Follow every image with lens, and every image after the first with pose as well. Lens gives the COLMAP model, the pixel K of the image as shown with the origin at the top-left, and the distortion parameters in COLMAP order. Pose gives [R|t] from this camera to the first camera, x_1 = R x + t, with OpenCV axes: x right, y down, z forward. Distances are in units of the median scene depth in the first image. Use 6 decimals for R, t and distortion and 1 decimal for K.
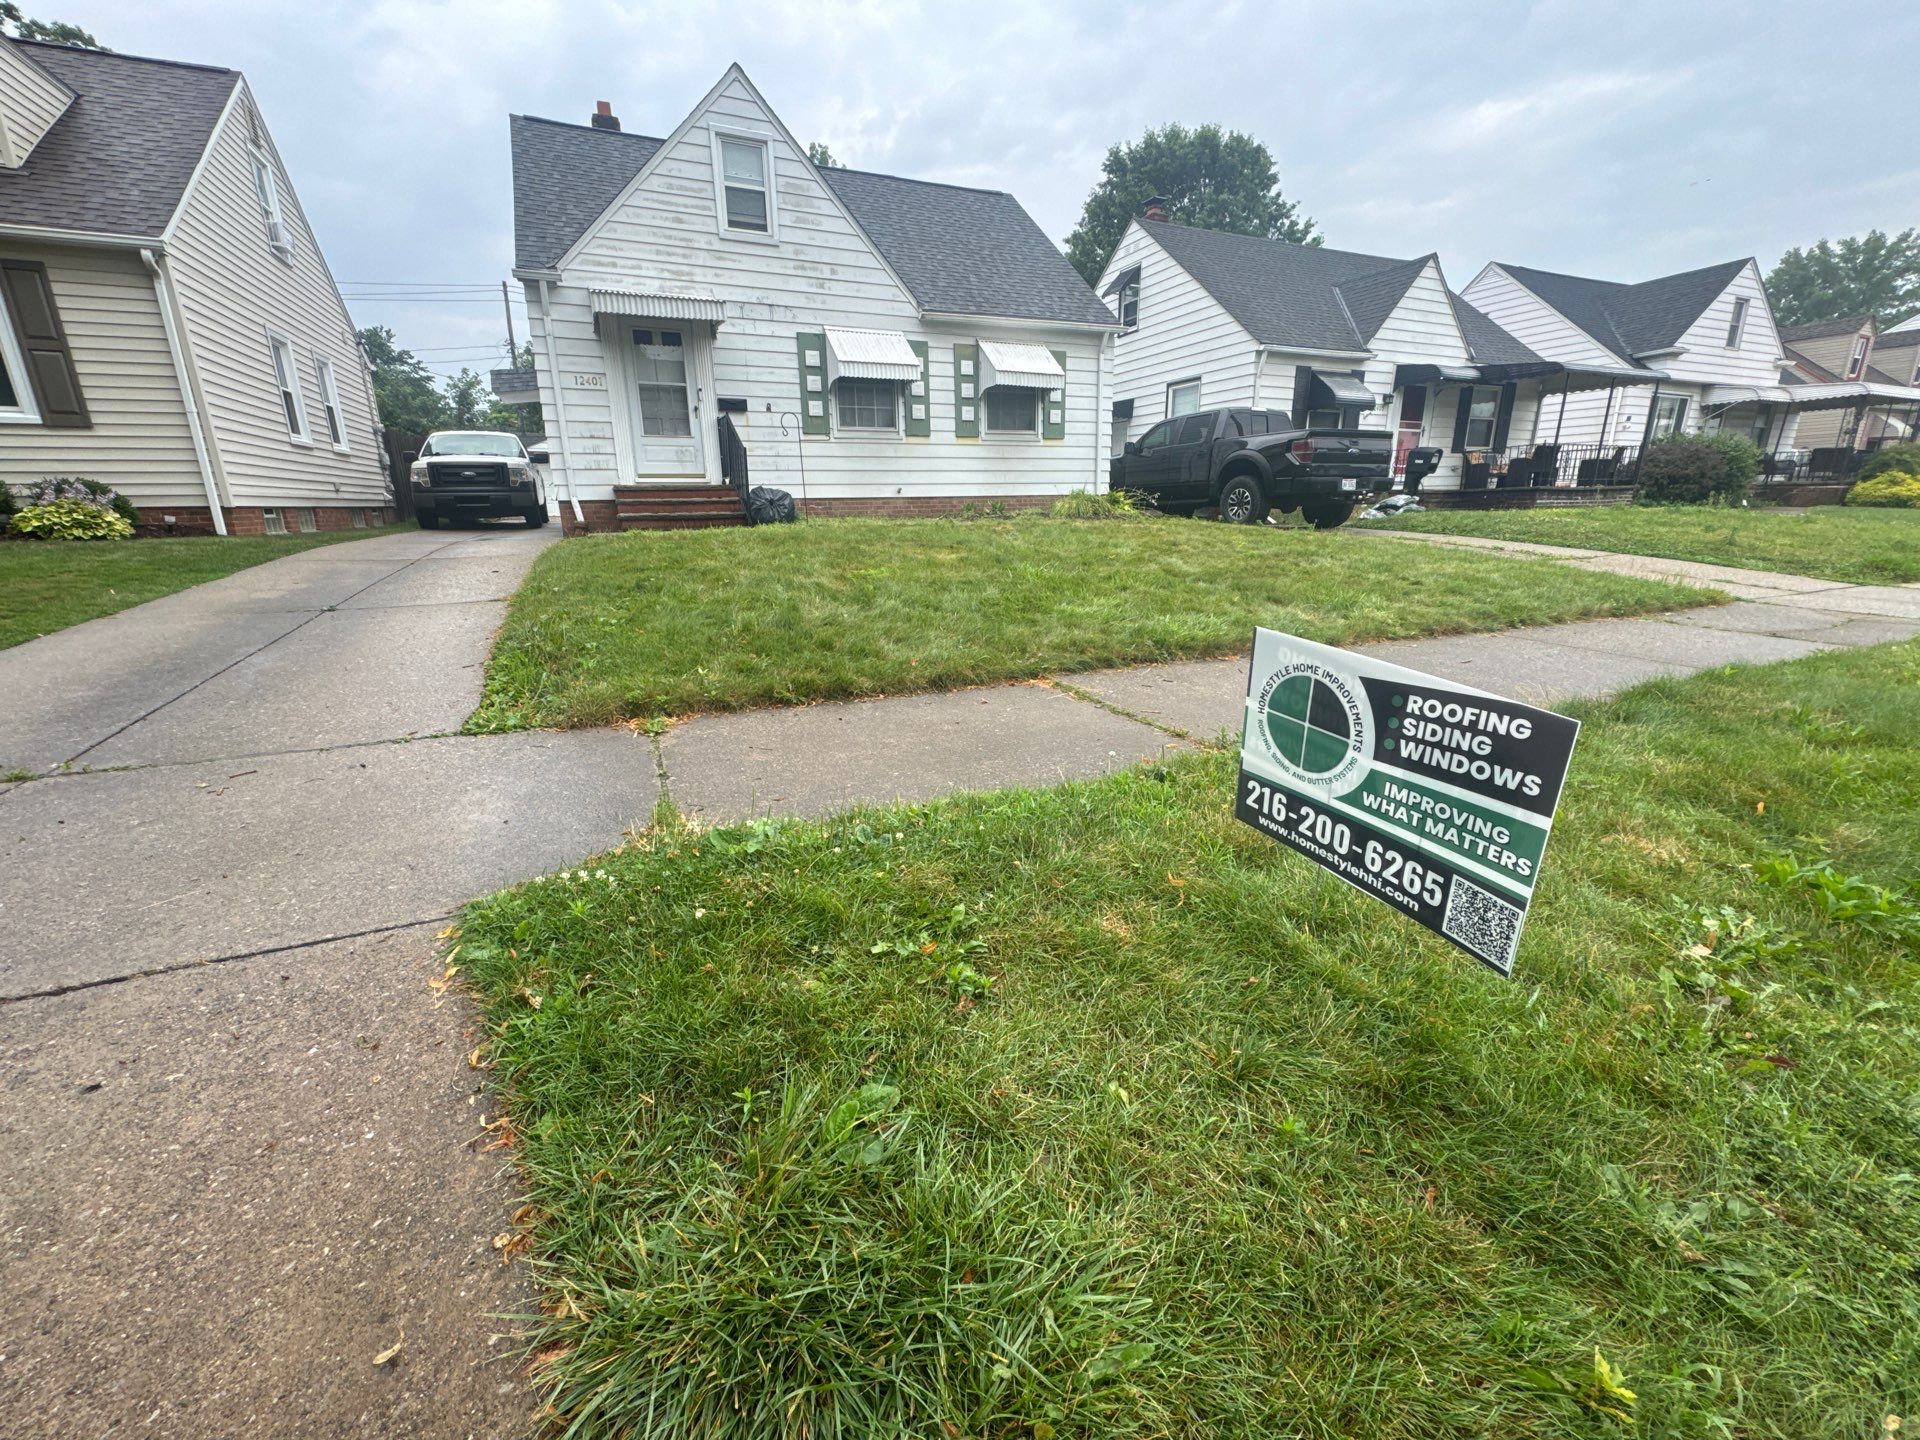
lens RADIAL K [[769.4, 0, 959.0], [0, 769.4, 720.1], [0, 0, 1]] dist [0.001748, 0.000198]
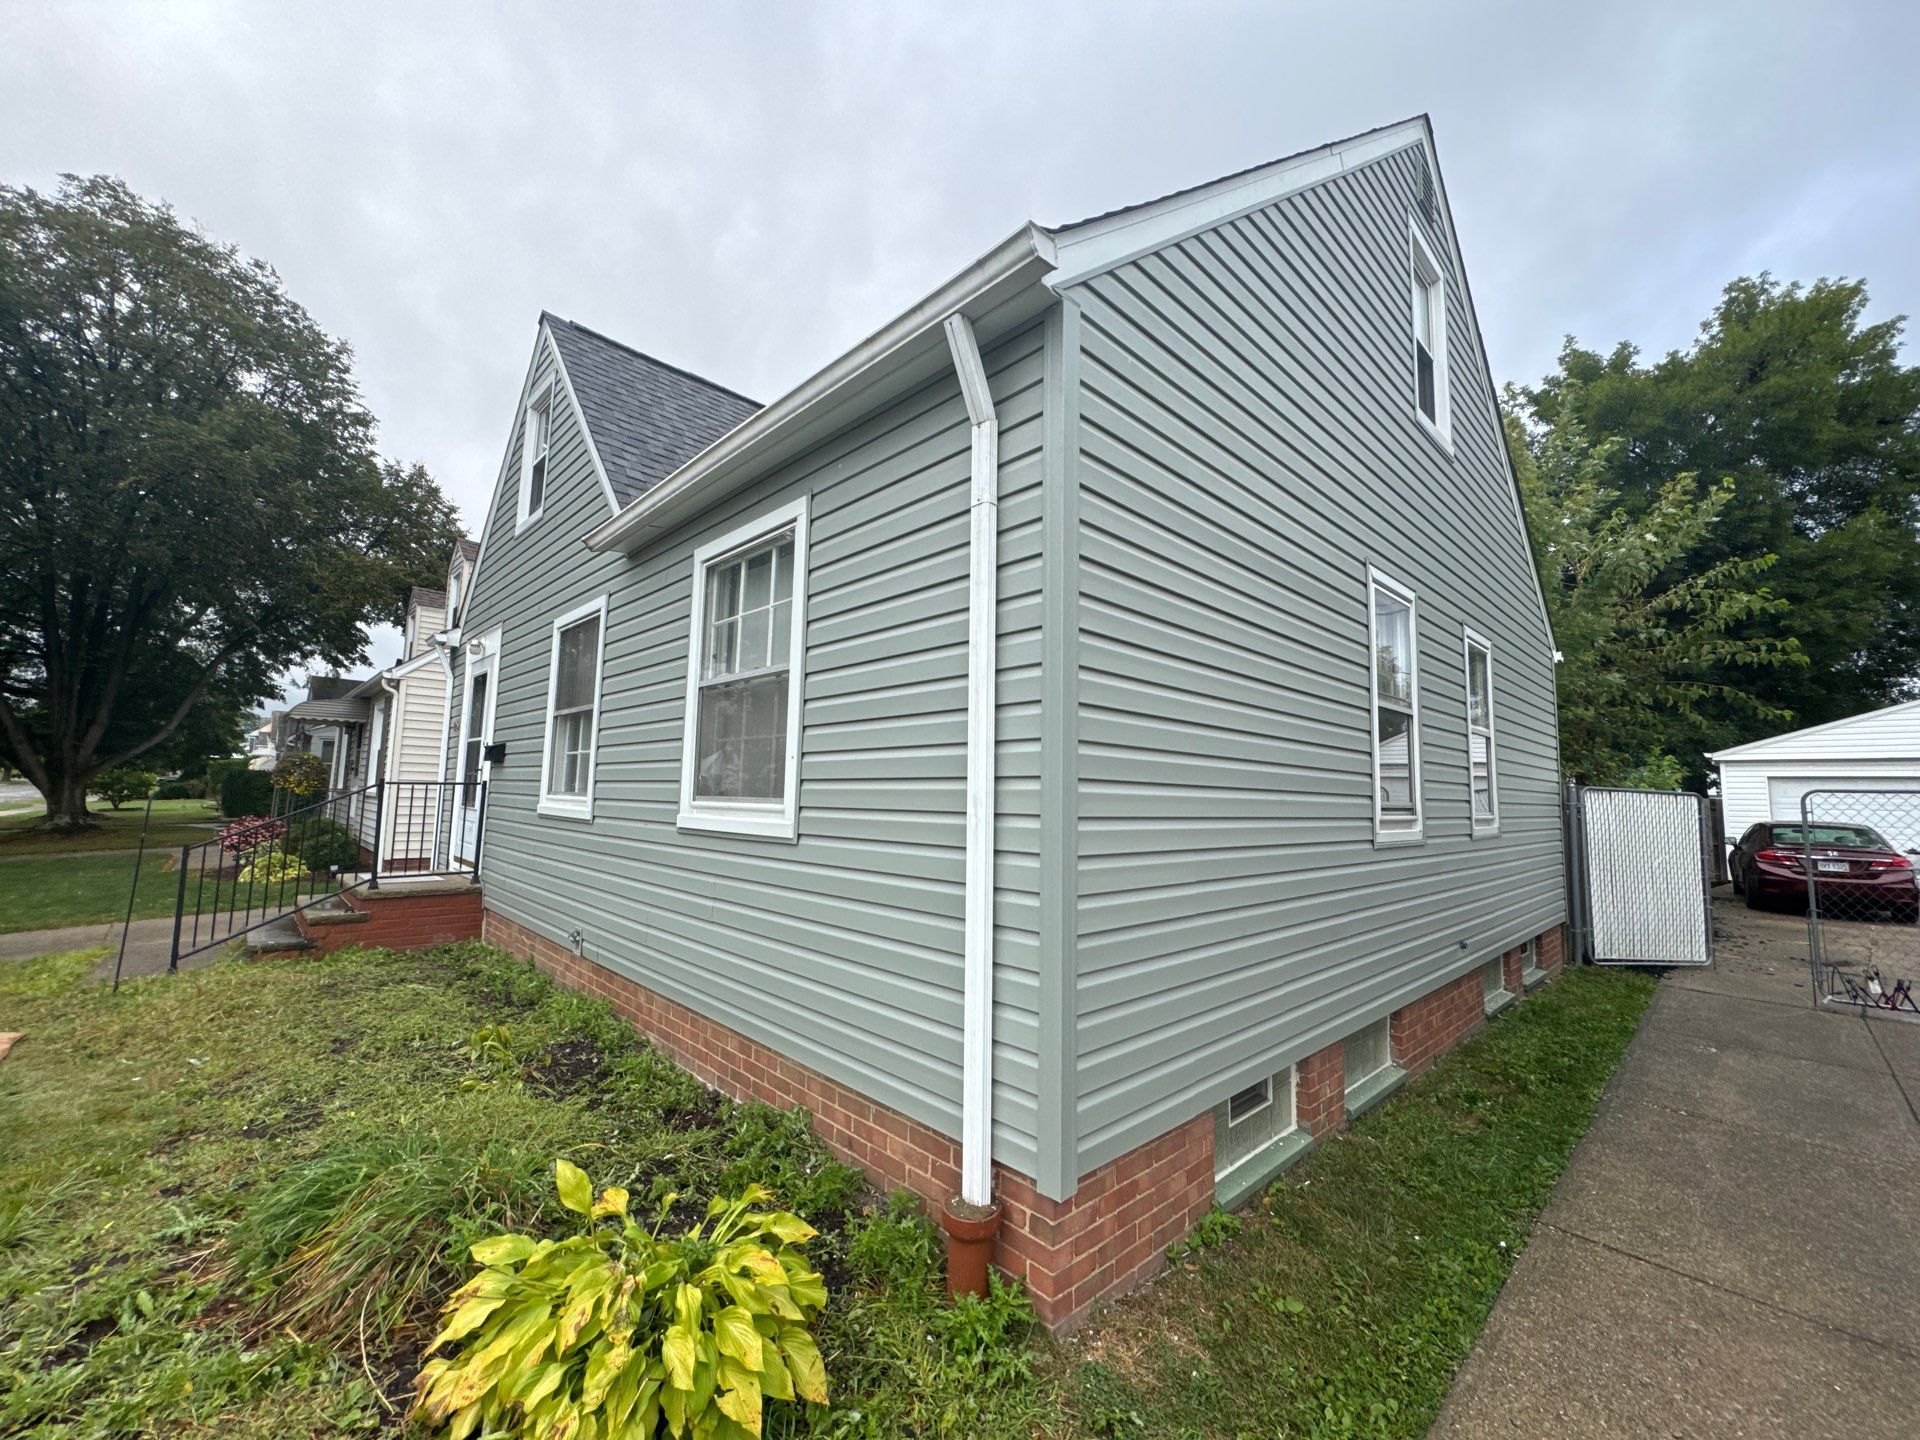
lens RADIAL K [[769.4, 0, 956.0], [0, 769.4, 727.3], [0, 0, 1]] dist [0.001748, 0.000198]
pose [[0.335660, -0.059909, -0.940076, 0.430189], [-0.279433, 0.946722, -0.160106, -0.431931], [0.899583, 0.316430, 0.301037, 1.117576]]
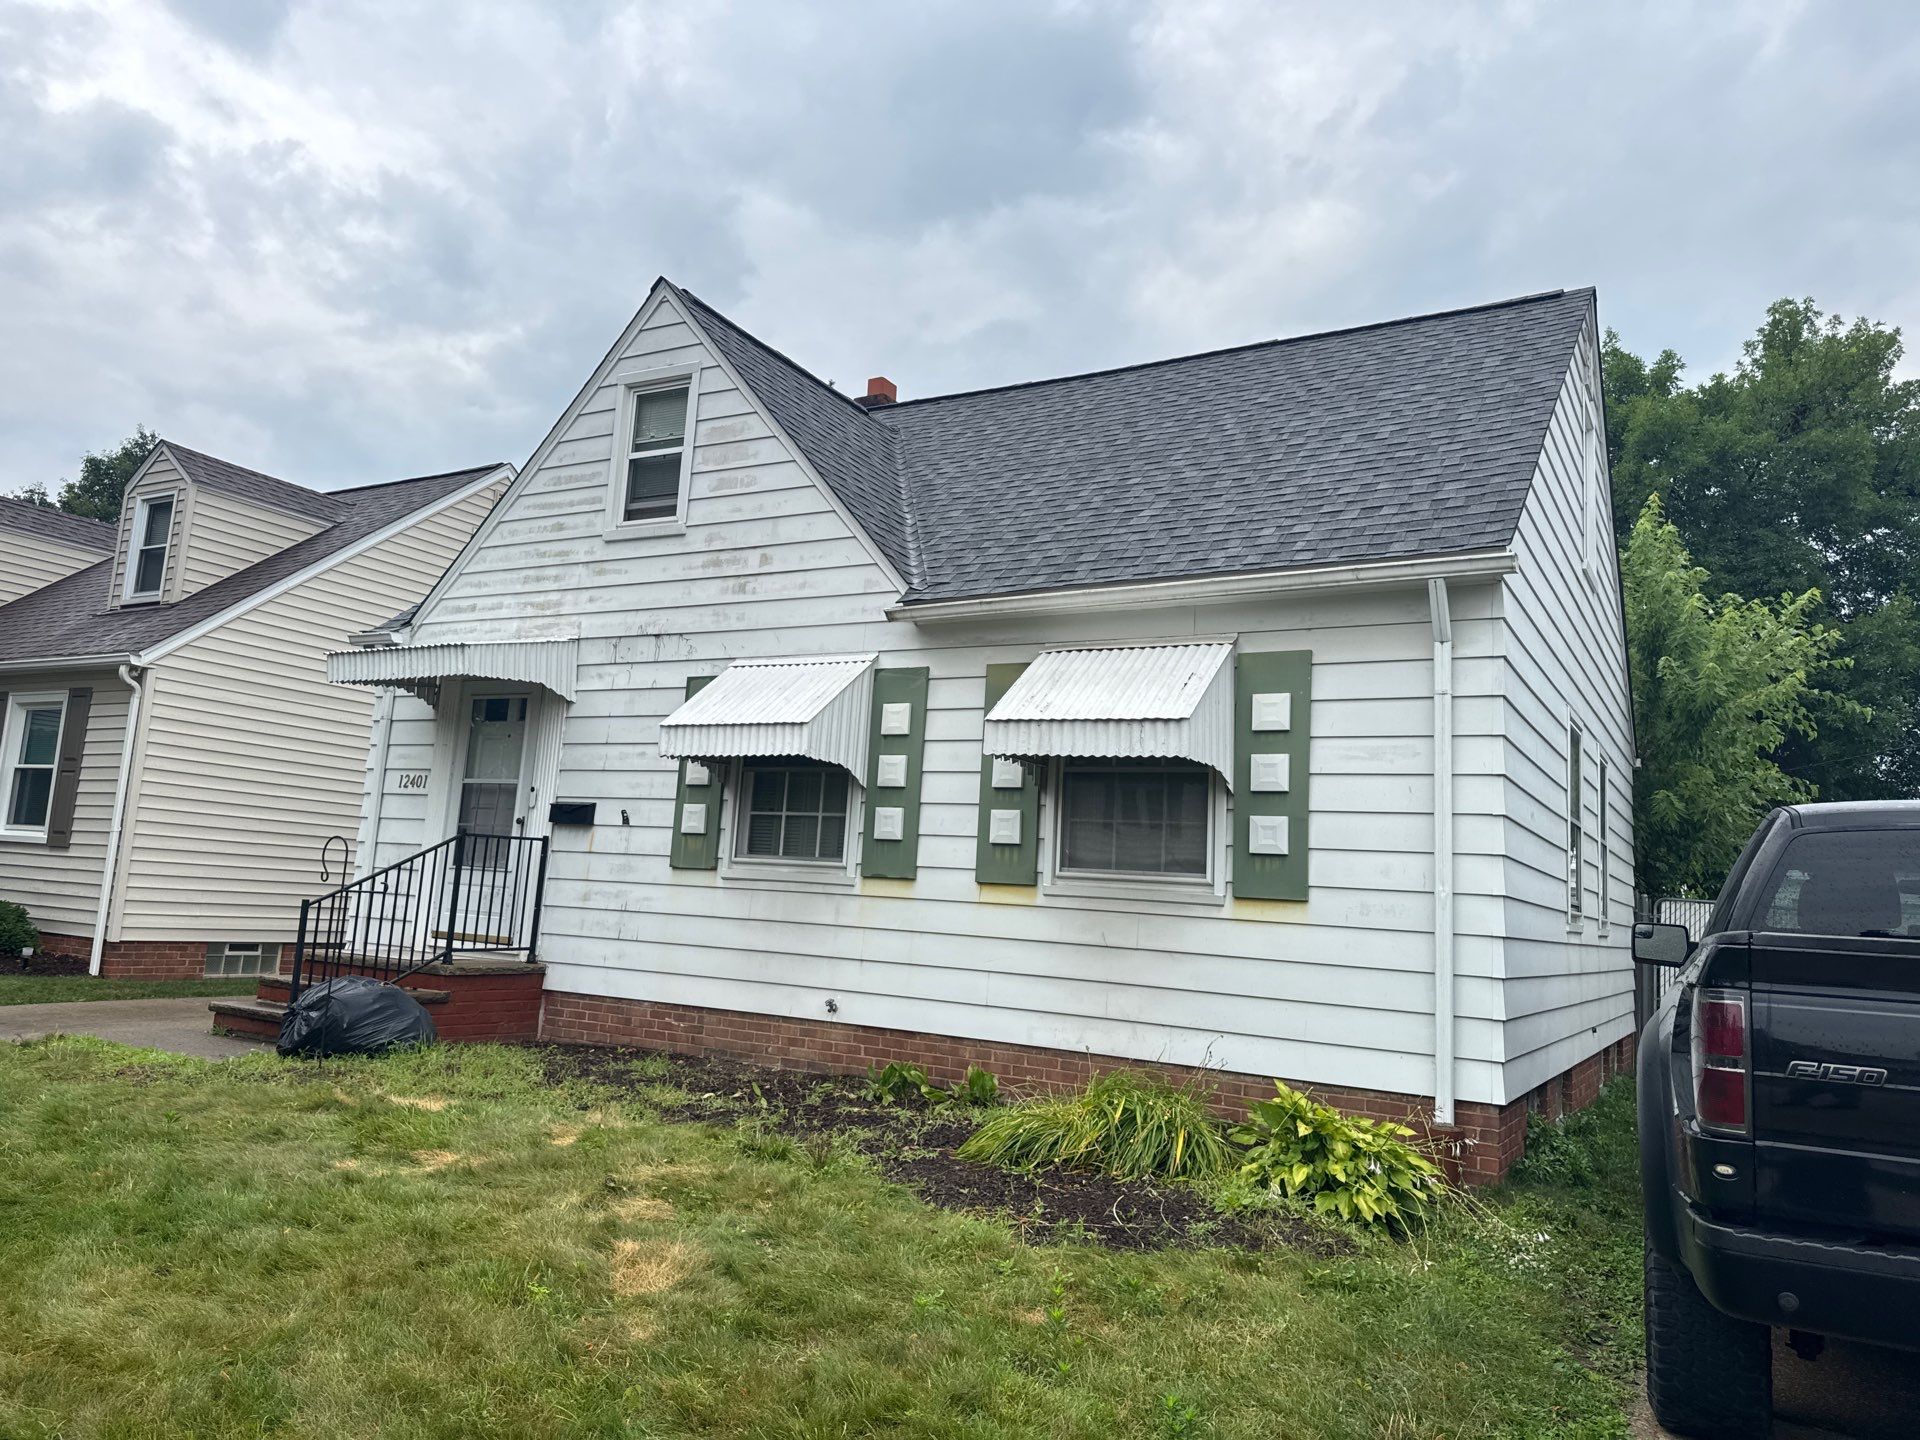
lens RADIAL K [[1372.5, 0, 963.0], [0, 1372.5, 711.1], [0, 0, 1]] dist [0.034704, -0.039064]
pose [[0.582867, -0.062260, -0.810179, 0.612188], [-0.284206, 0.918464, -0.275048, -0.286161], [0.761245, 0.390574, 0.517647, 0.676392]]
